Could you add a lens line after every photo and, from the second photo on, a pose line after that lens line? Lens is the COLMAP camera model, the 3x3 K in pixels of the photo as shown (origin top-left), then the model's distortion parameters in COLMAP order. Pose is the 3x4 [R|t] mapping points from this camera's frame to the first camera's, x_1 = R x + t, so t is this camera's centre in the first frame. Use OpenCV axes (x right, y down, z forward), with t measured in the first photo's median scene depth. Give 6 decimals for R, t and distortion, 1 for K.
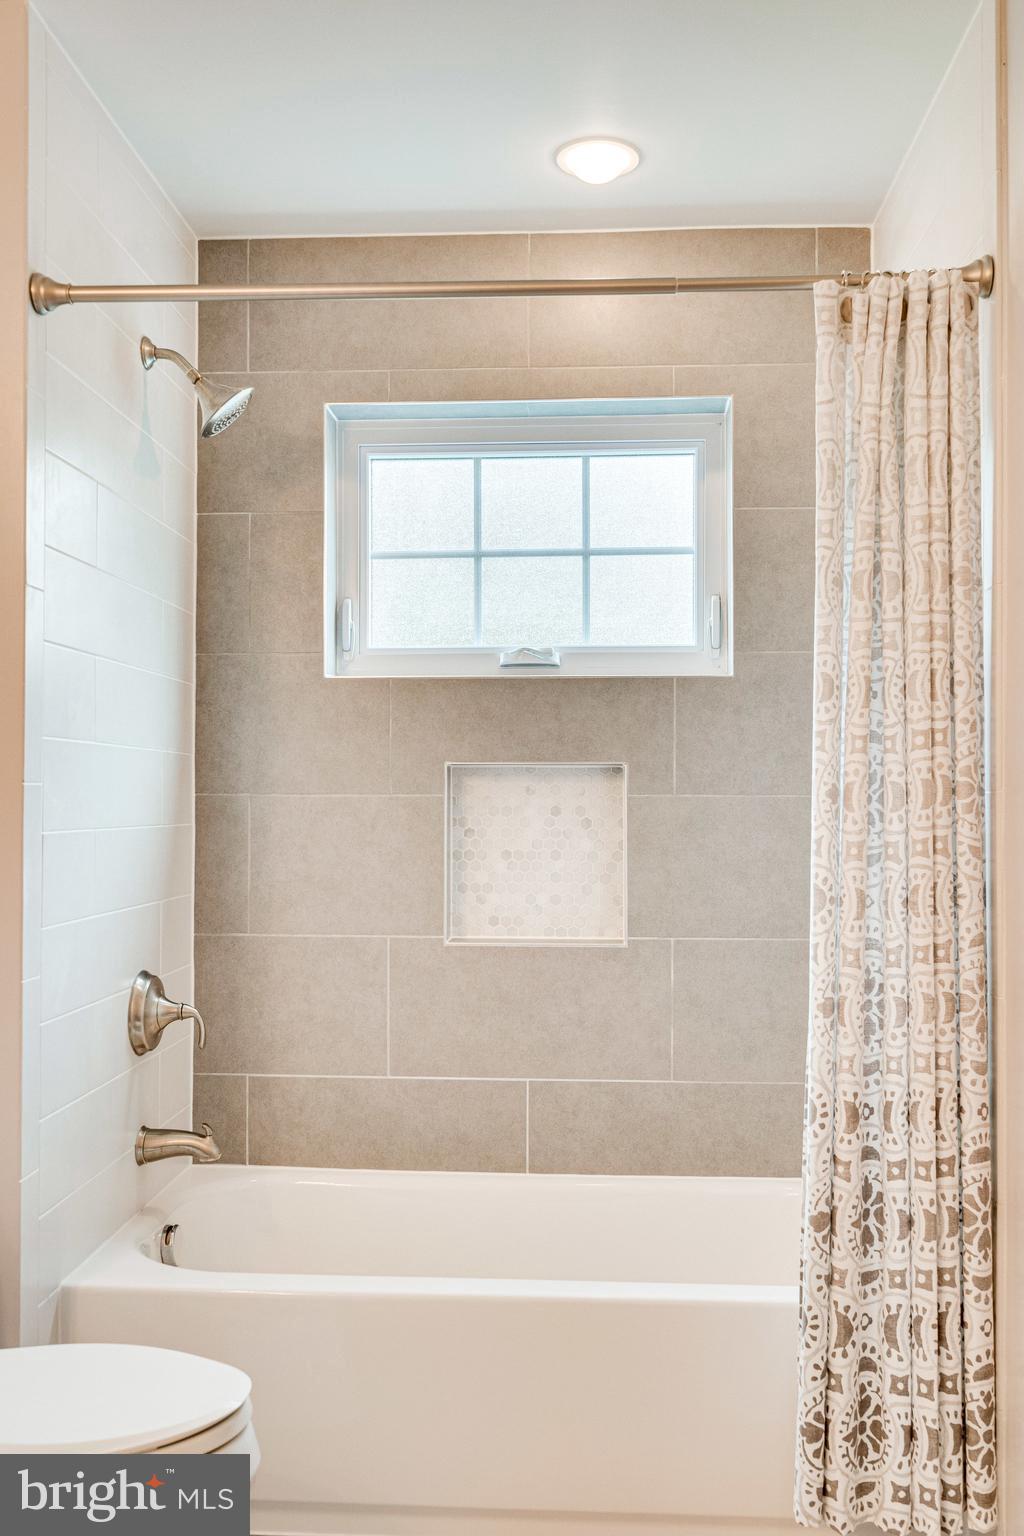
lens RADIAL K [[1365.9, 0, 512.0], [0, 1365.9, 768.0], [0, 0, 1]] dist [0.011436, -0.000799]
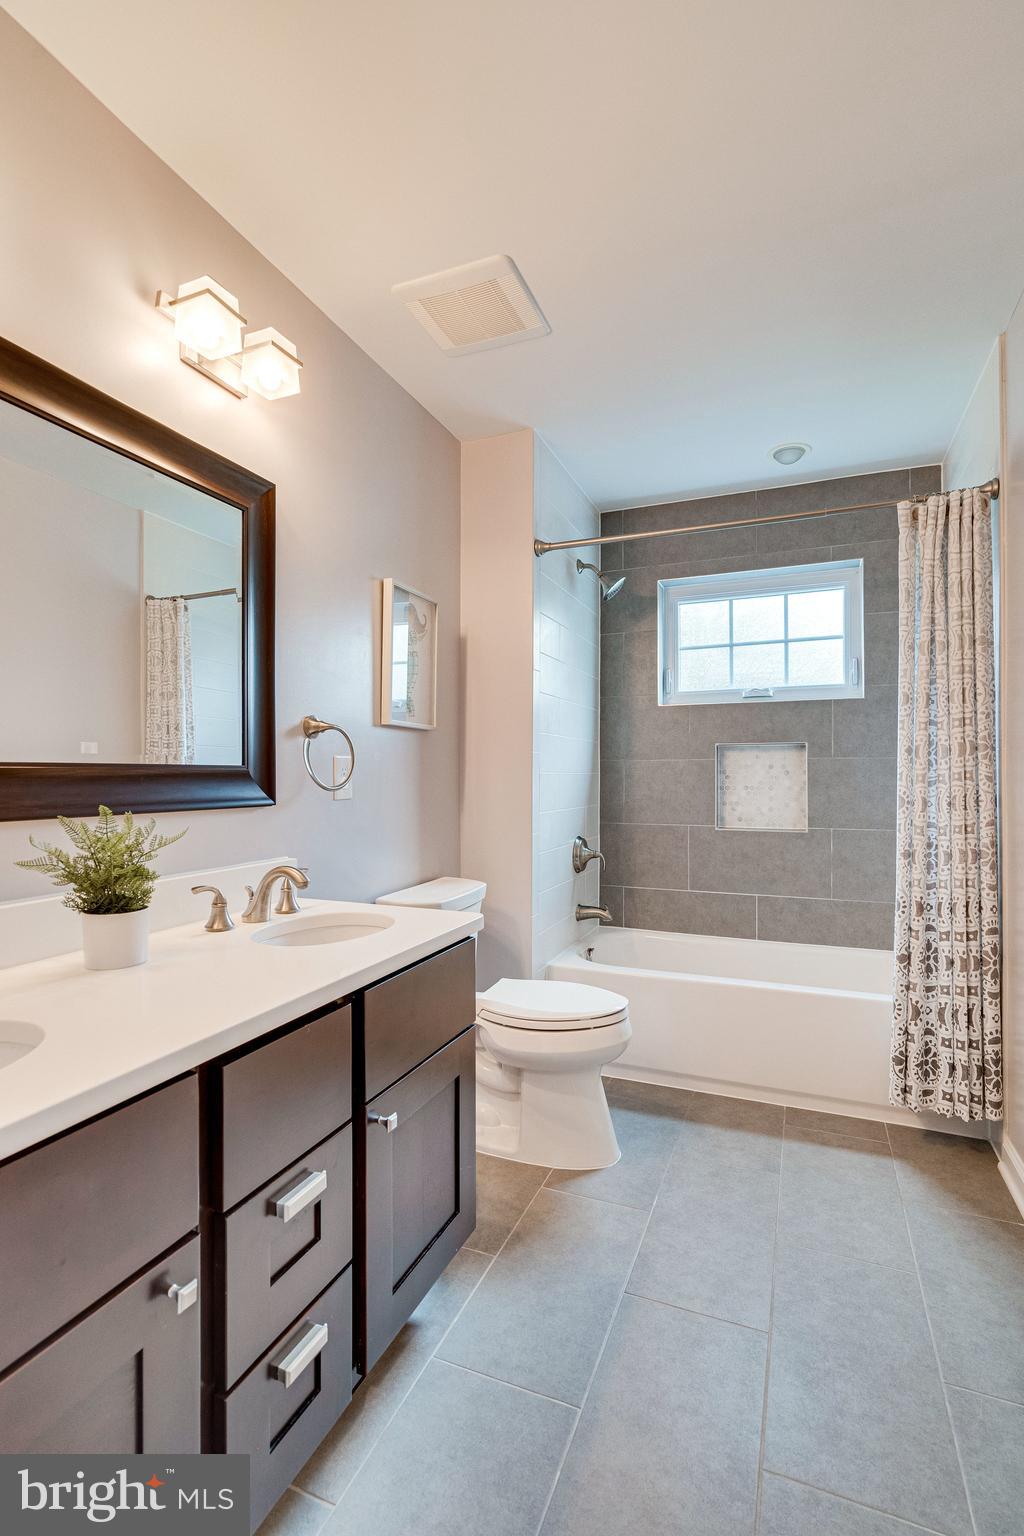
lens RADIAL K [[684.2, 0, 512.0], [0, 684.2, 768.0], [0, 0, 1]] dist [-0.001348, -0.000094]
pose [[0.940240, -0.001239, -0.340511, 0.023753], [0.005125, 0.999932, 0.010514, 0.030682], [0.340475, -0.011631, 0.940182, -0.168067]]
